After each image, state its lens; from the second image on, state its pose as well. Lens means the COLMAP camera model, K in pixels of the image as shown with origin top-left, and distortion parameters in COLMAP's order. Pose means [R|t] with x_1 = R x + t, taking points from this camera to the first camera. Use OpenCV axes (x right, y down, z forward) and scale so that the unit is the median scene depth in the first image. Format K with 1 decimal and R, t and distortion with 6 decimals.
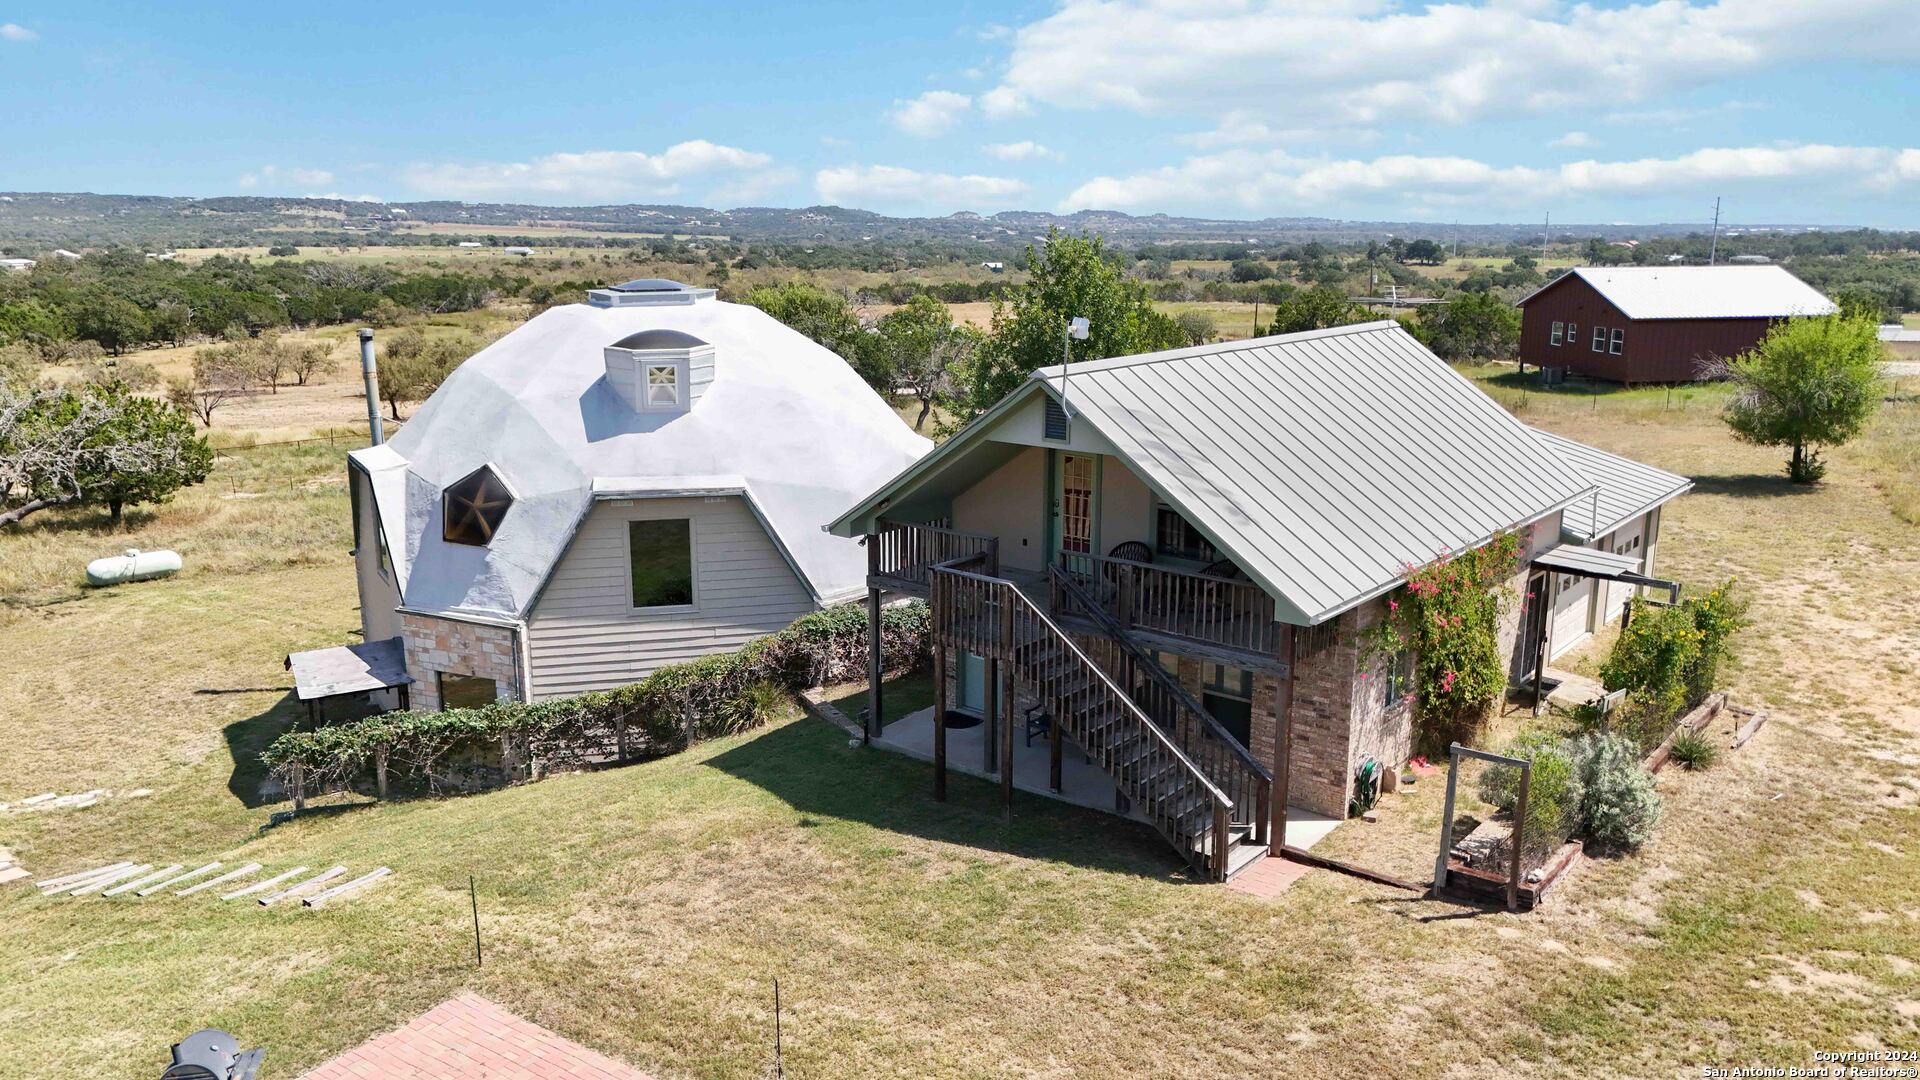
lens RADIAL K [[1423.1, 0, 960.0], [0, 1423.1, 540.0], [0, 0, 1]] dist [0.049503, -0.032238]
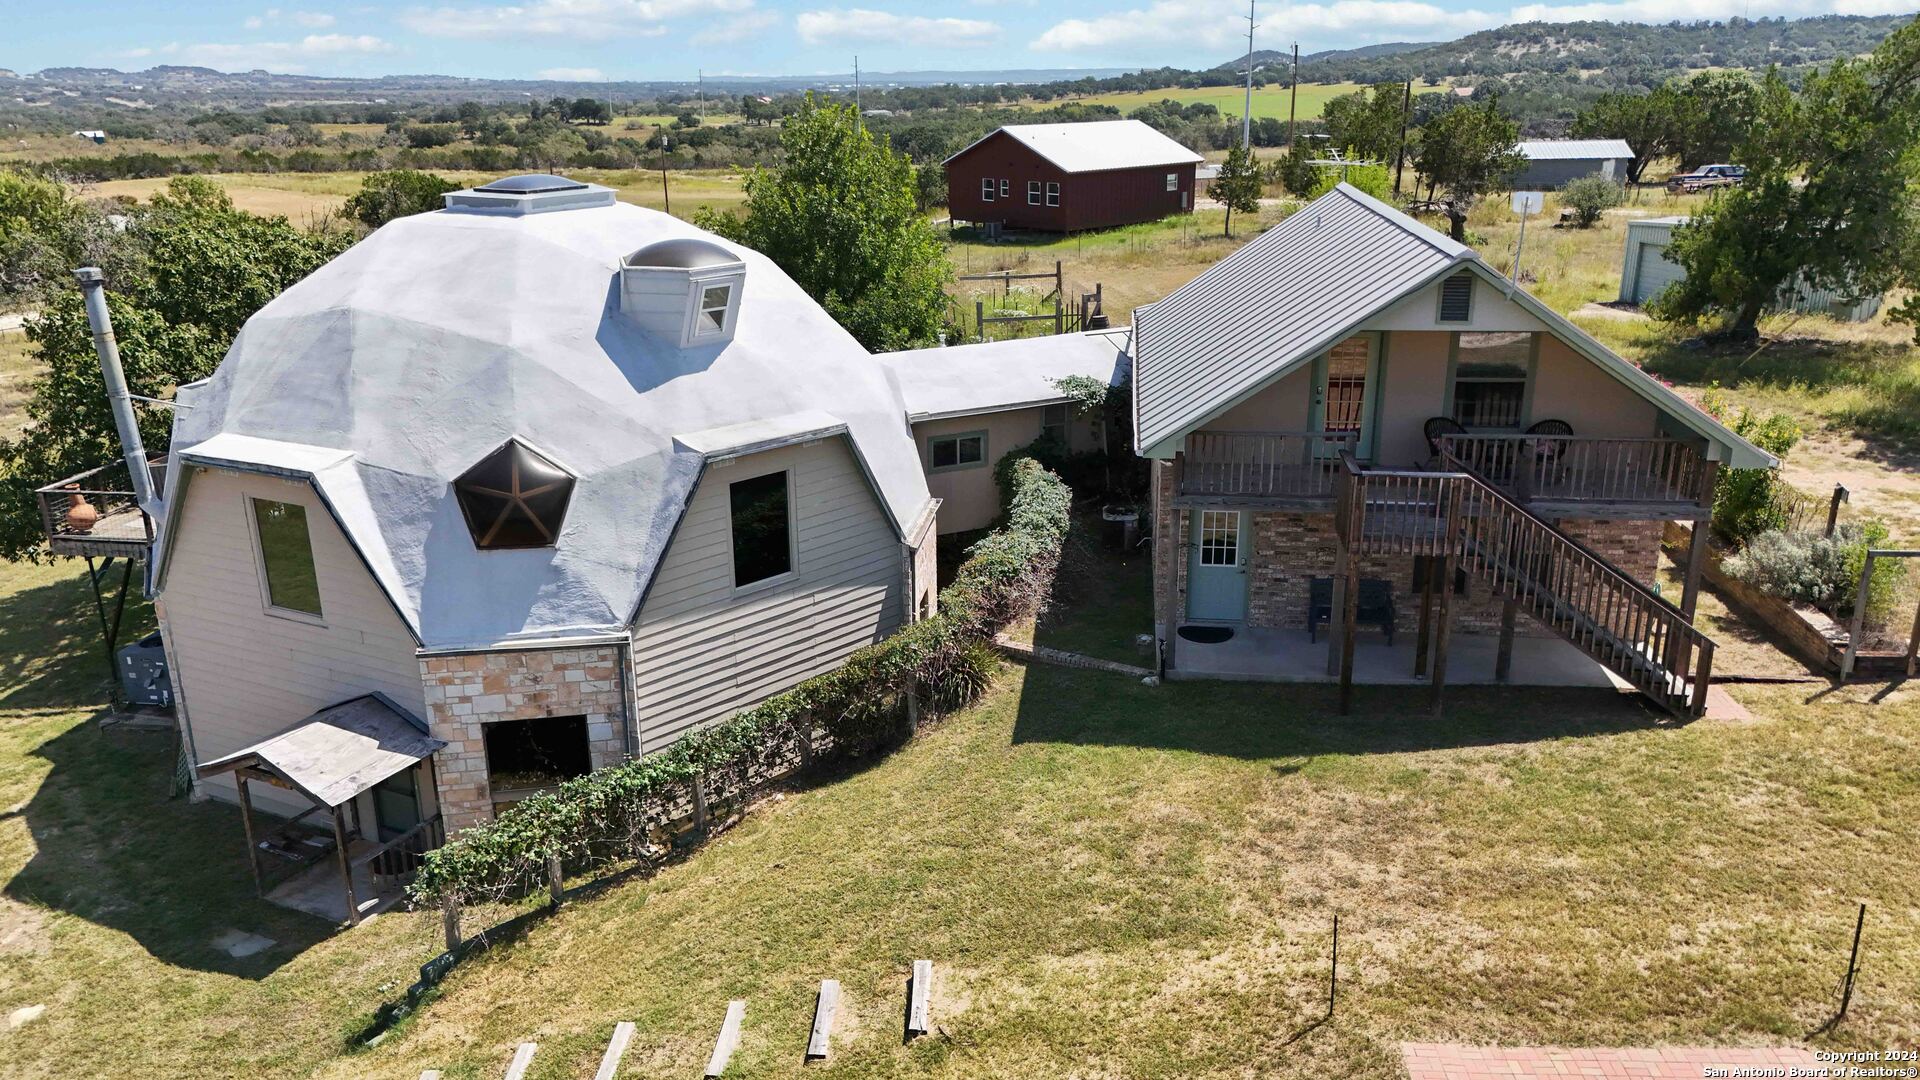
lens RADIAL K [[1423.1, 0, 960.0], [0, 1423.1, 540.0], [0, 0, 1]] dist [0.049503, -0.032238]
pose [[0.839681, -0.177346, 0.513307, -0.308700], [0.129528, 0.983300, 0.127841, -0.038636], [-0.527407, -0.040858, 0.848630, 0.142046]]
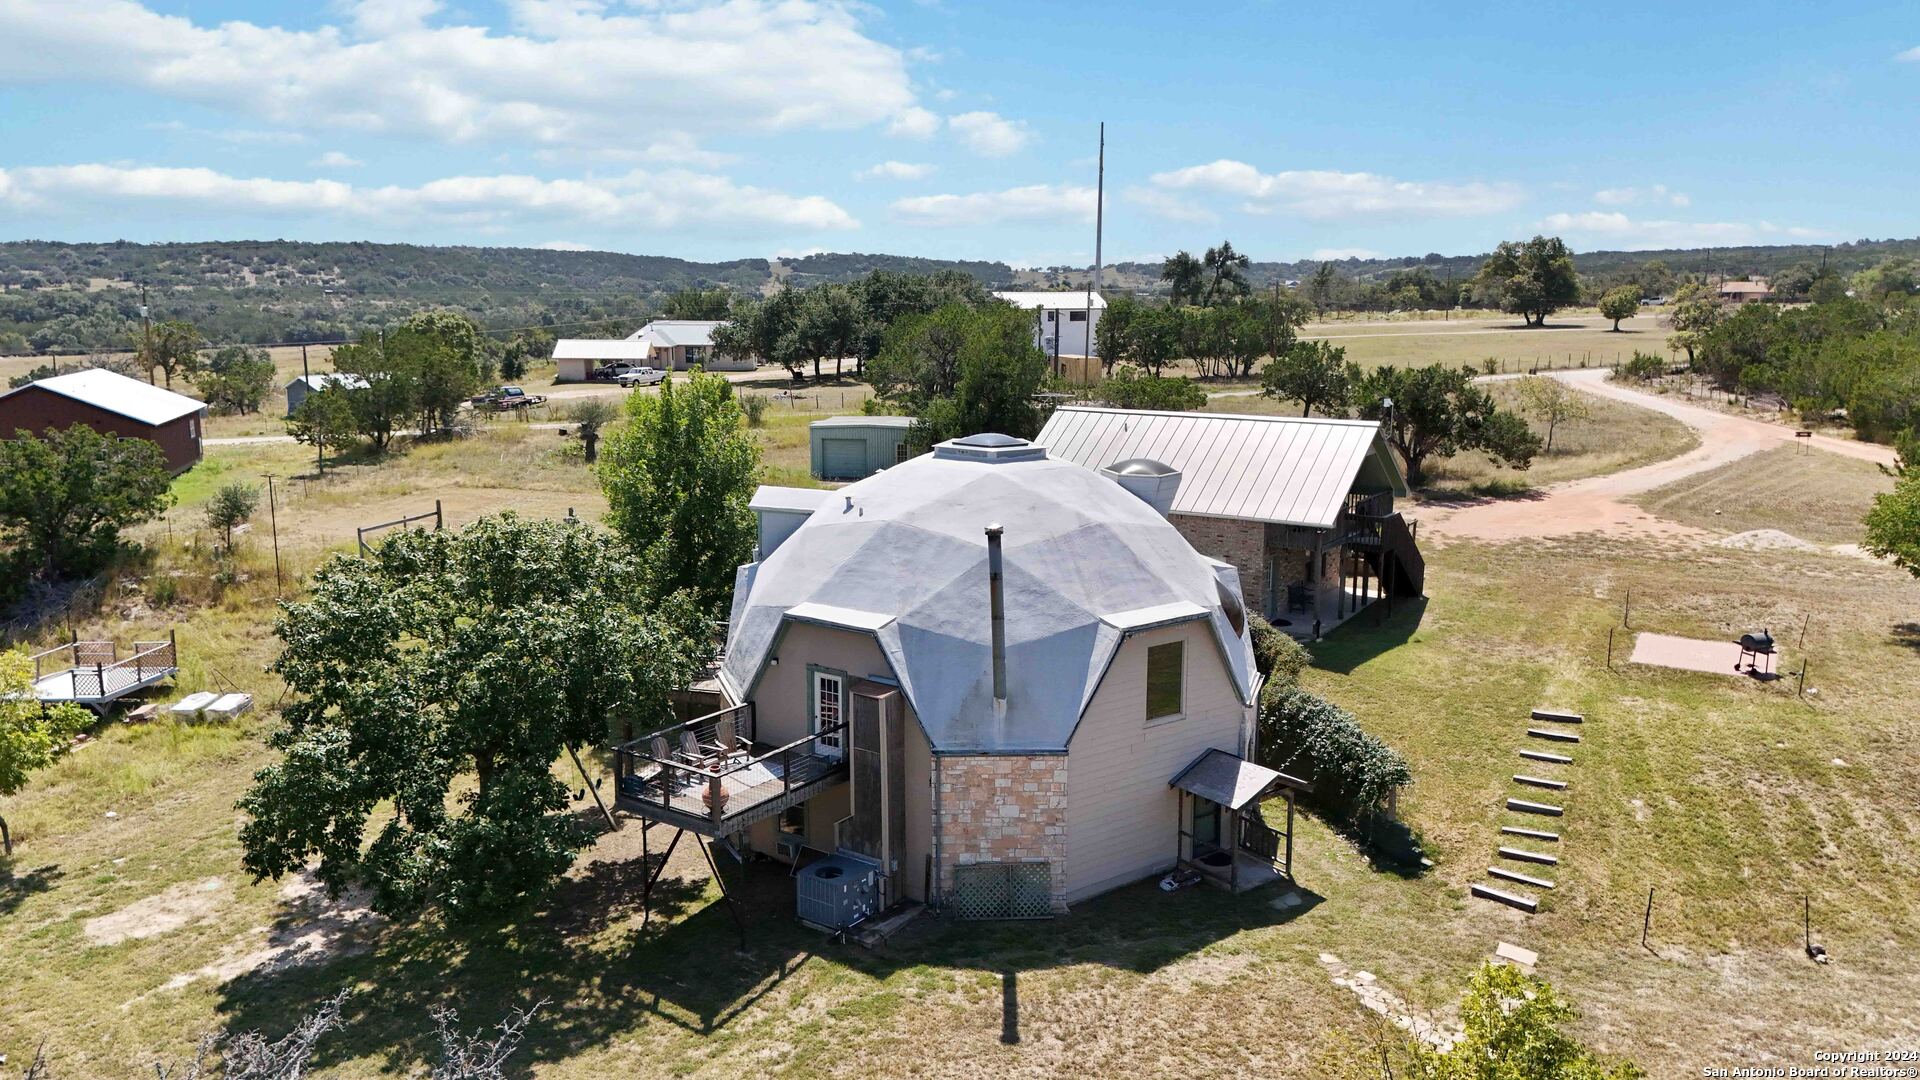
lens RADIAL K [[1439.3, 0, 970.1], [0, 1439.3, 512.4], [0, 0, 1]] dist [0.082835, -0.092209]
pose [[-0.117478, -0.156187, 0.980716, -0.910712], [0.215240, 0.960075, 0.178683, -0.224073], [-0.969469, 0.232080, -0.079170, 0.759830]]
